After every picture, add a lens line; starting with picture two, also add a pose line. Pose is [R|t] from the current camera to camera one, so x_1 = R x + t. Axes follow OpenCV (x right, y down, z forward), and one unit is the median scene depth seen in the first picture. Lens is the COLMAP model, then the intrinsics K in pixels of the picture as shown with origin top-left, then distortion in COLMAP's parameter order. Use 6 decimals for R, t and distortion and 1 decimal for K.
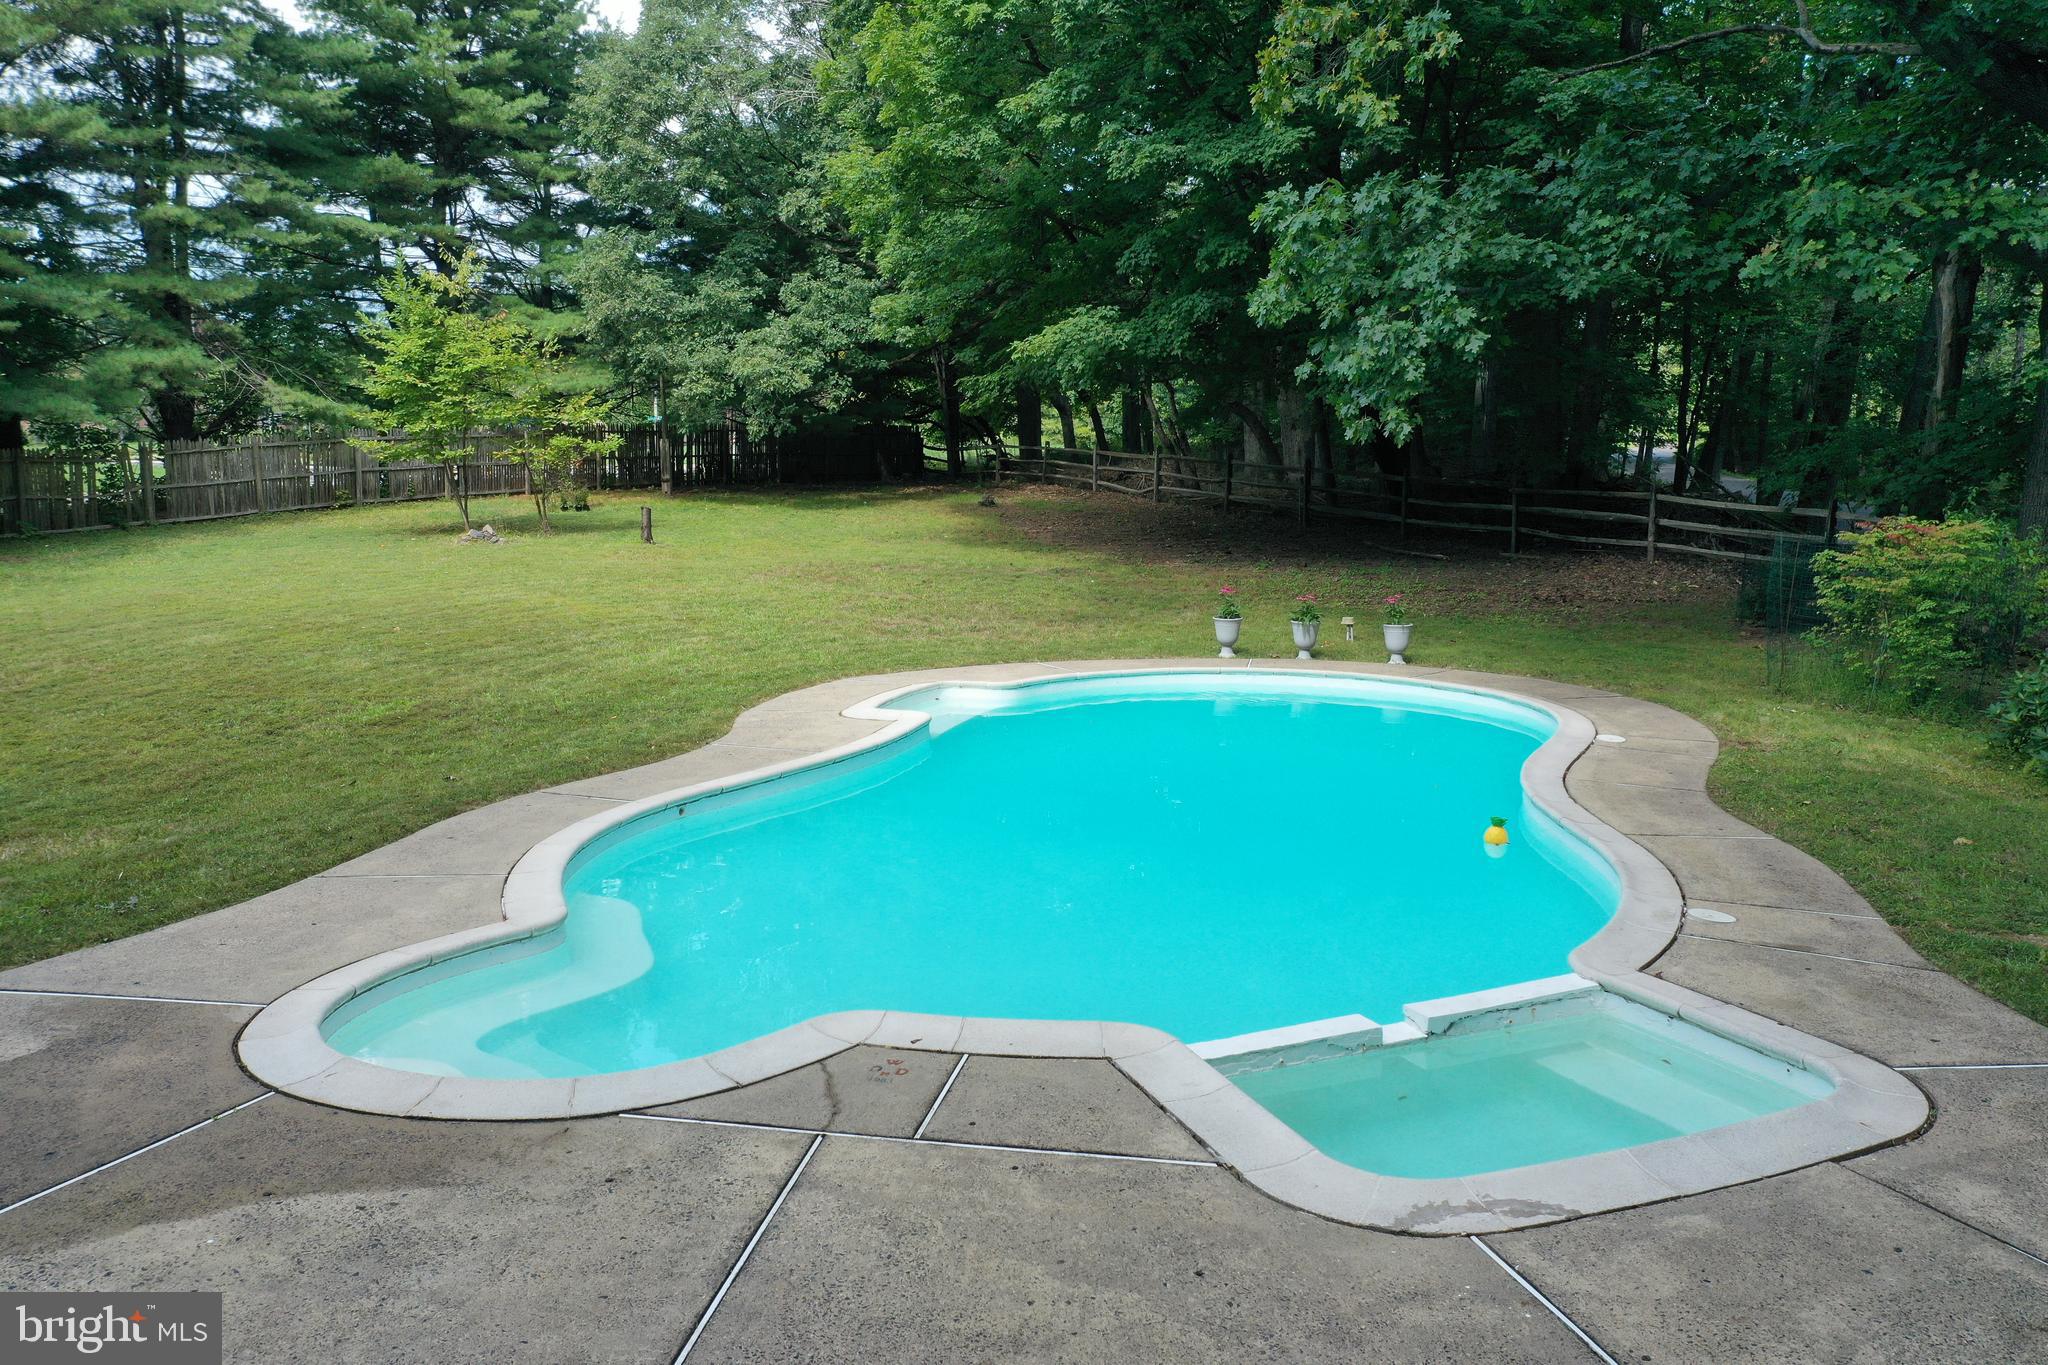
lens RADIAL K [[1694.8, 0, 1024.0], [0, 1694.8, 682.5], [0, 0, 1]] dist [0.028991, -0.007619]
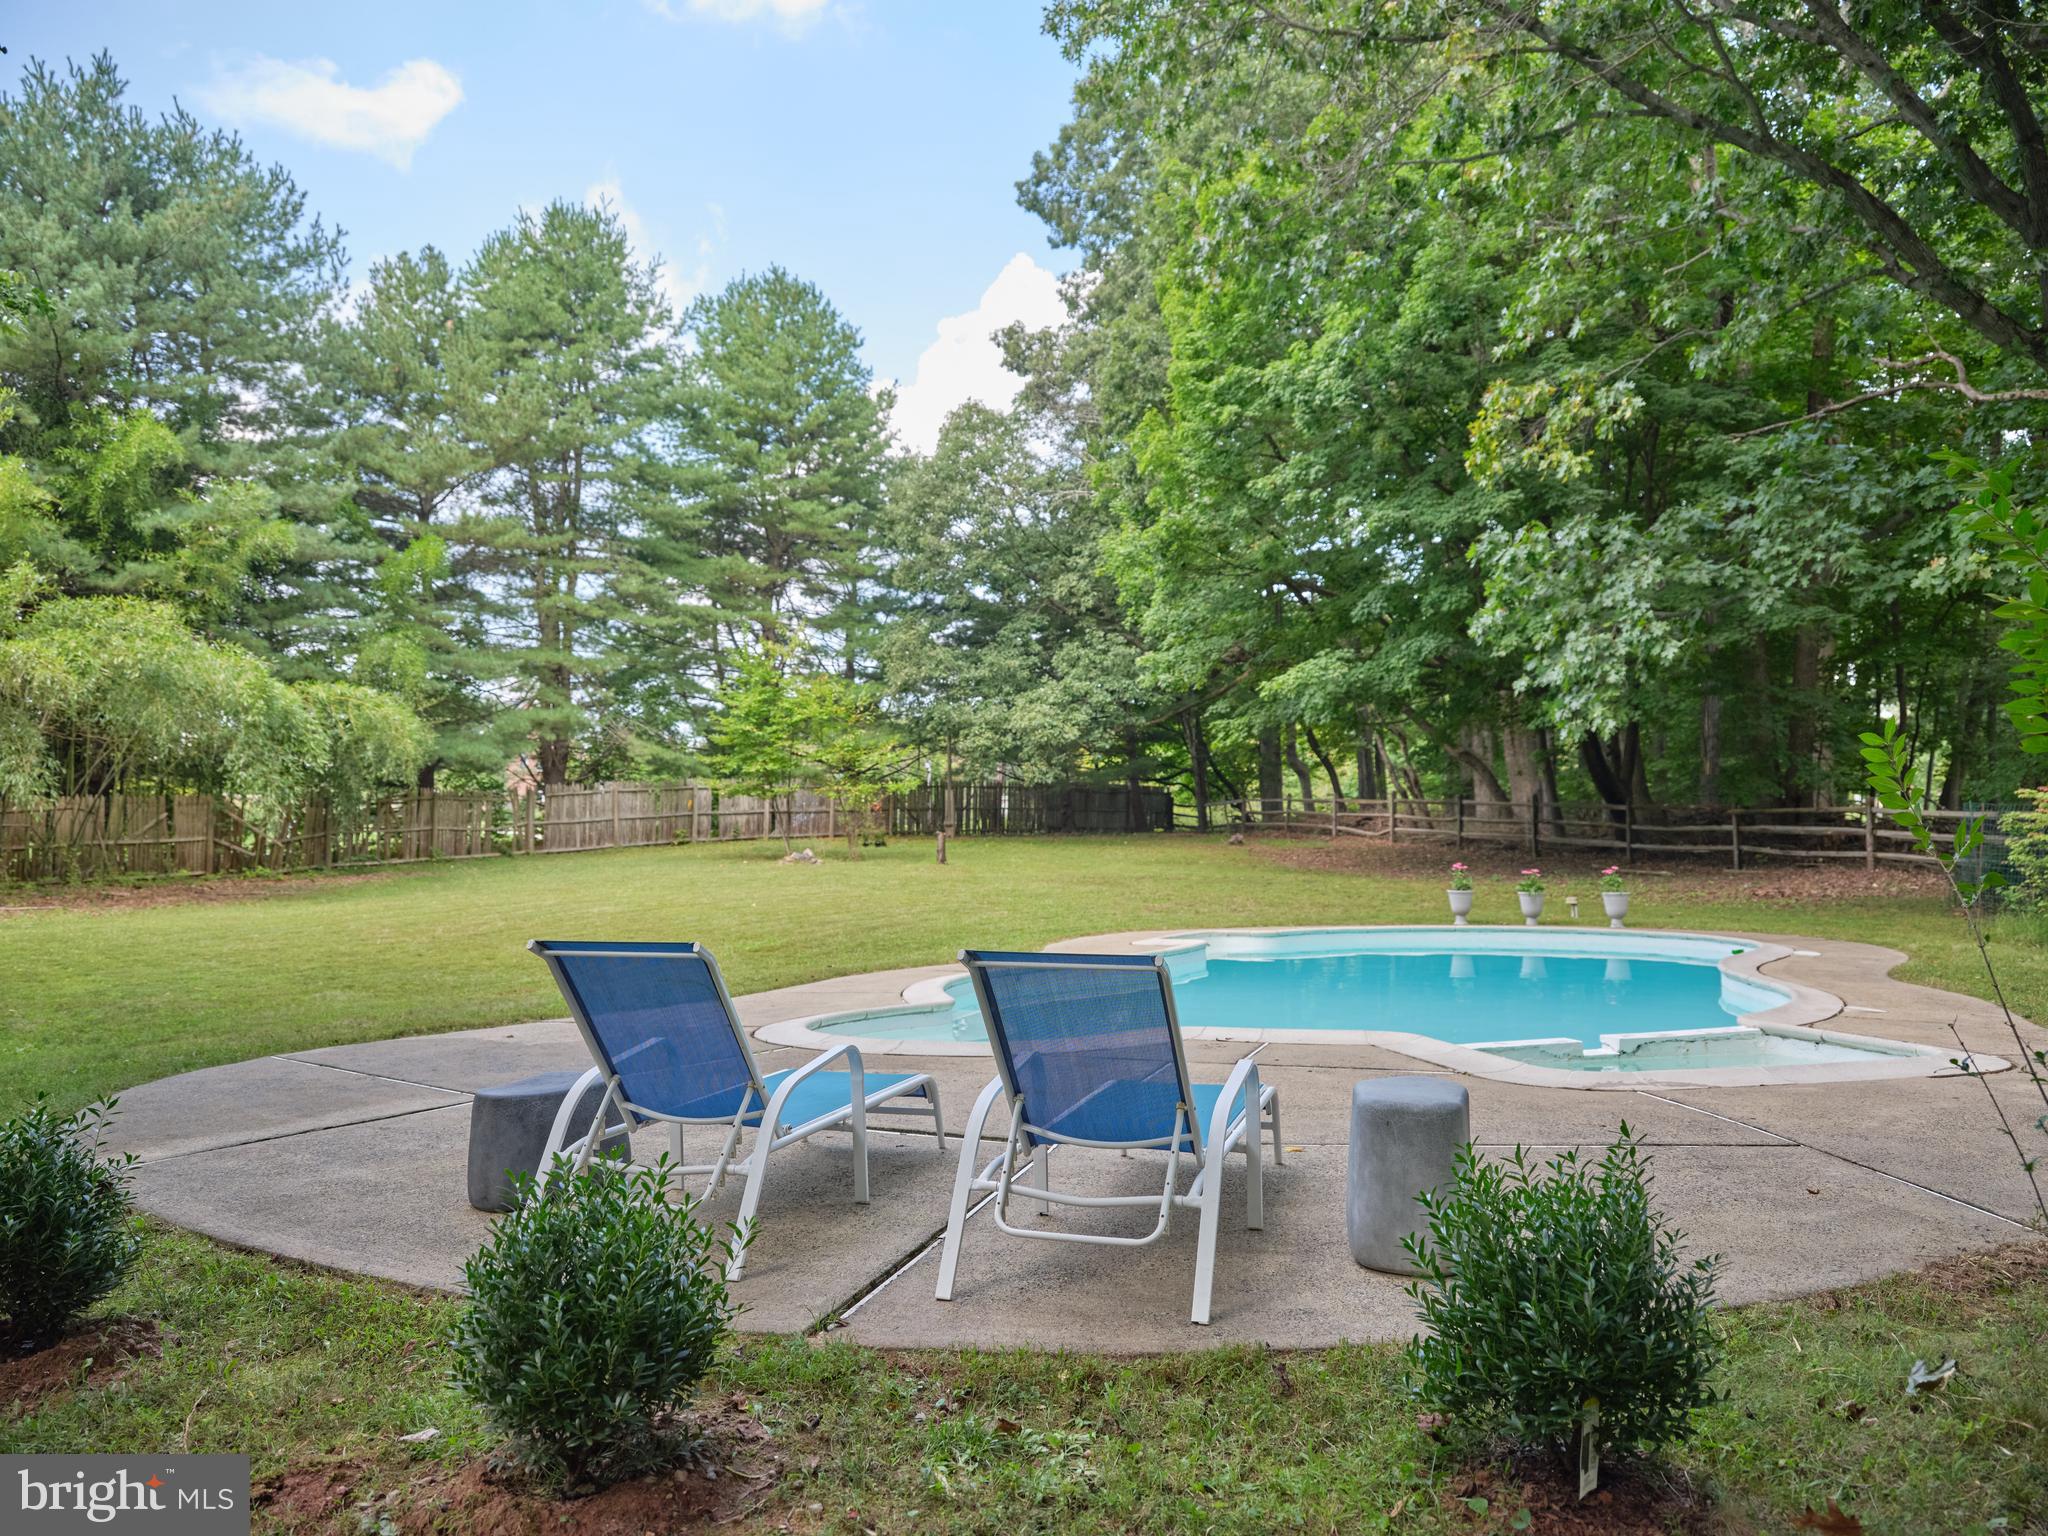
lens RADIAL K [[1624.9, 0, 1024.0], [0, 1624.9, 768.0], [0, 0, 1]] dist [0.064203, -0.008426]
pose [[0.989481, -0.008501, -0.144415, -0.006144], [-0.017514, 0.983889, -0.177918, 0.053341], [0.143600, 0.178576, 0.973391, -0.085550]]
